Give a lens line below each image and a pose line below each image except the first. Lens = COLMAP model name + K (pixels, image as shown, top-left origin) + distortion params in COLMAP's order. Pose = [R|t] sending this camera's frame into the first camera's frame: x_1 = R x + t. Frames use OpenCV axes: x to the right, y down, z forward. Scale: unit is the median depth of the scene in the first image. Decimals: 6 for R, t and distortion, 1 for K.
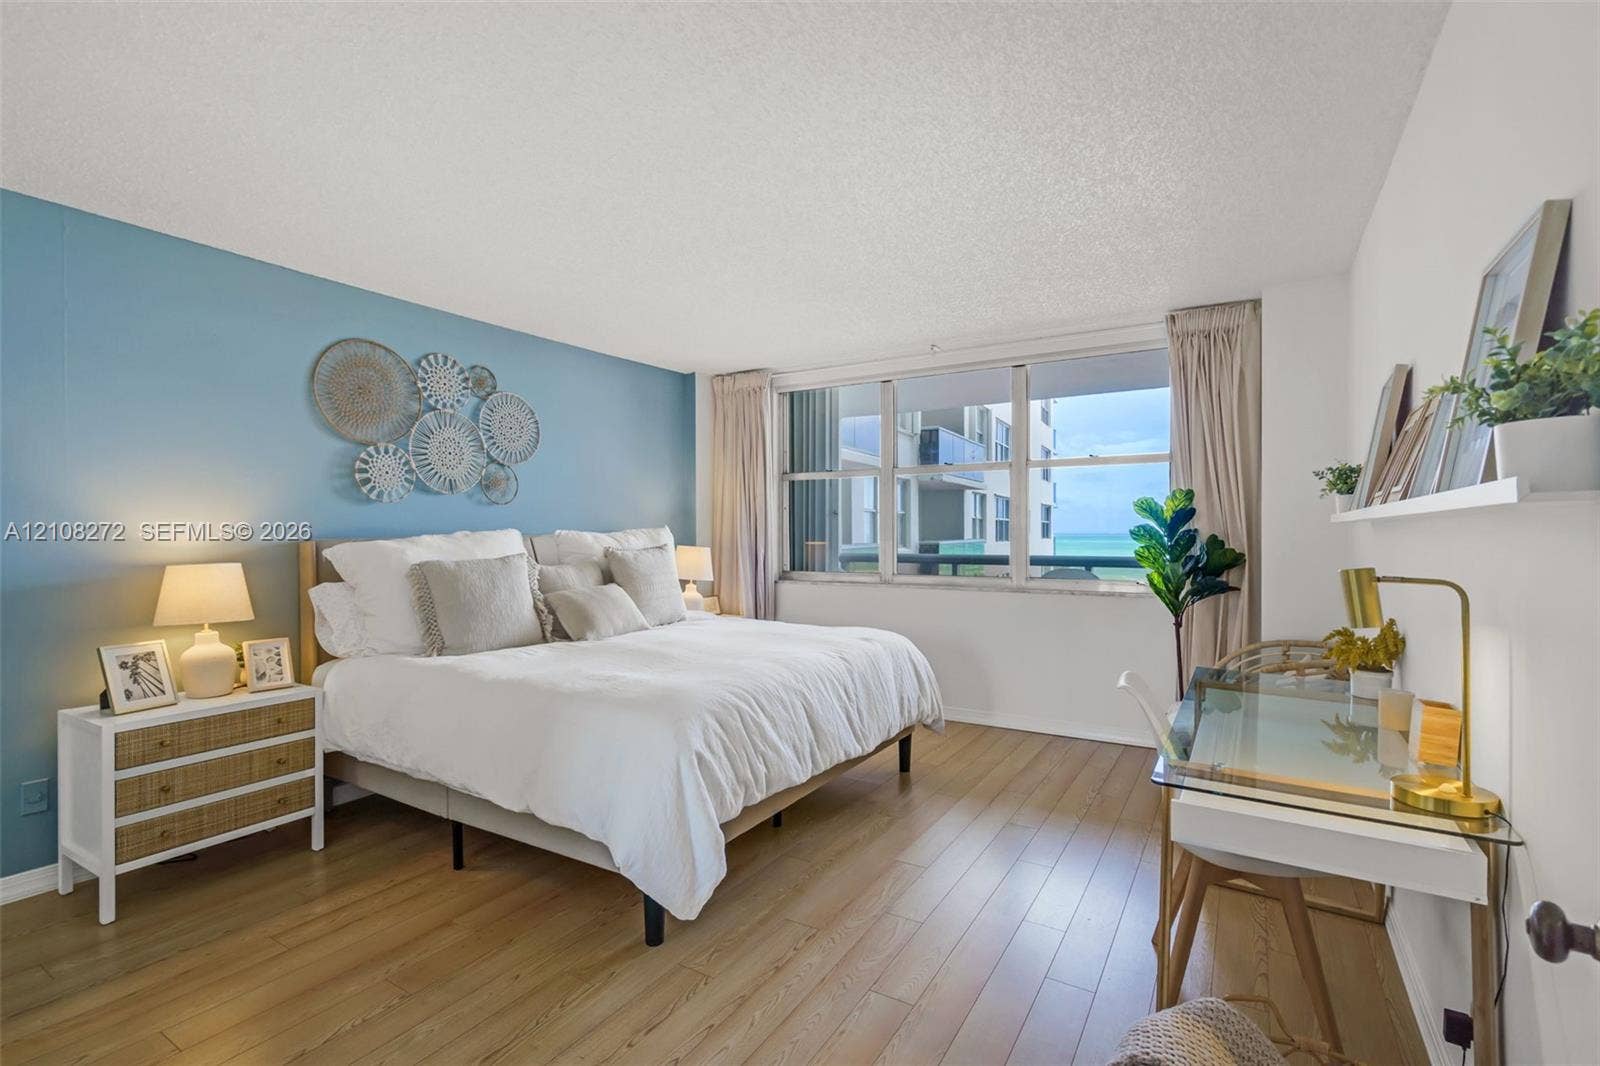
lens RADIAL K [[712.1, 0, 793.0], [0, 712.1, 538.3], [0, 0, 1]] dist [-0.011955, 0.000520]
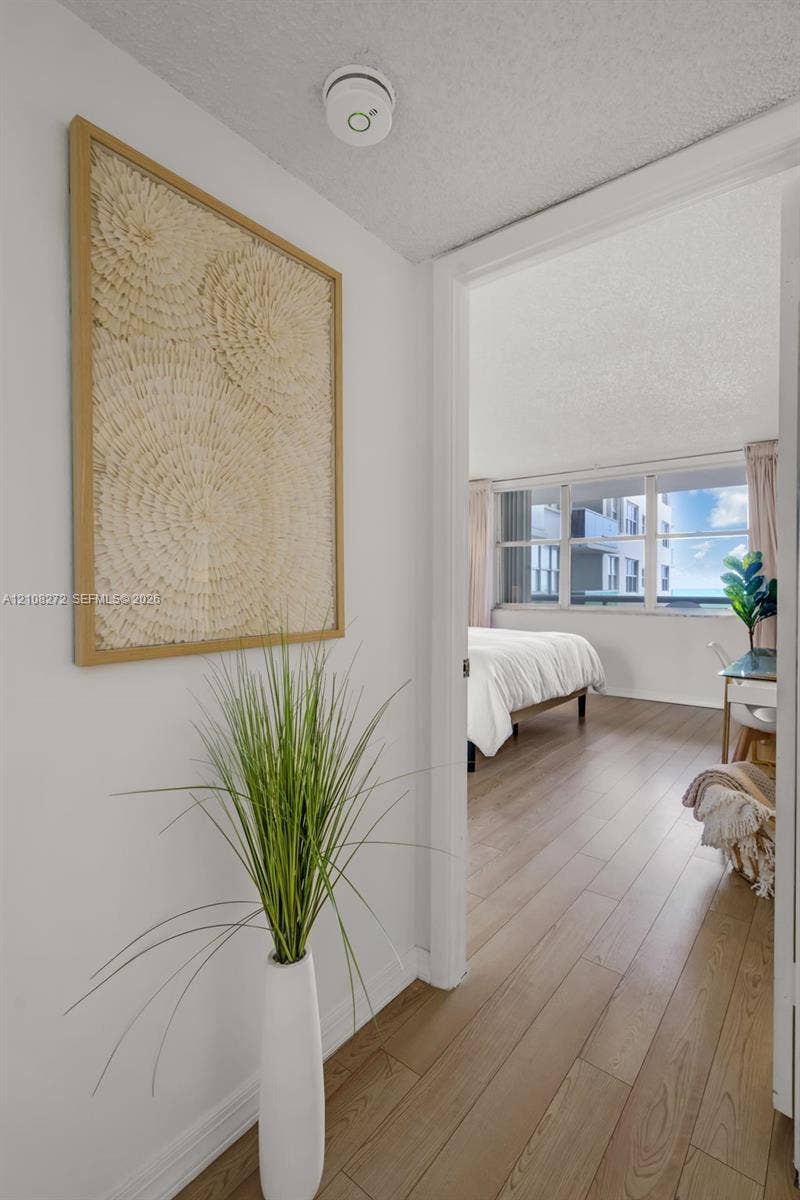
lens RADIAL K [[534.0, 0, 406.5], [0, 534.0, 588.3], [0, 0, 1]] dist [-0.011955, 0.000520]
pose [[0.994005, 0.005508, -0.109197, -0.098932], [-0.006047, 0.999971, -0.004607, 0.022031], [0.109168, 0.005239, 0.994009, -0.258047]]
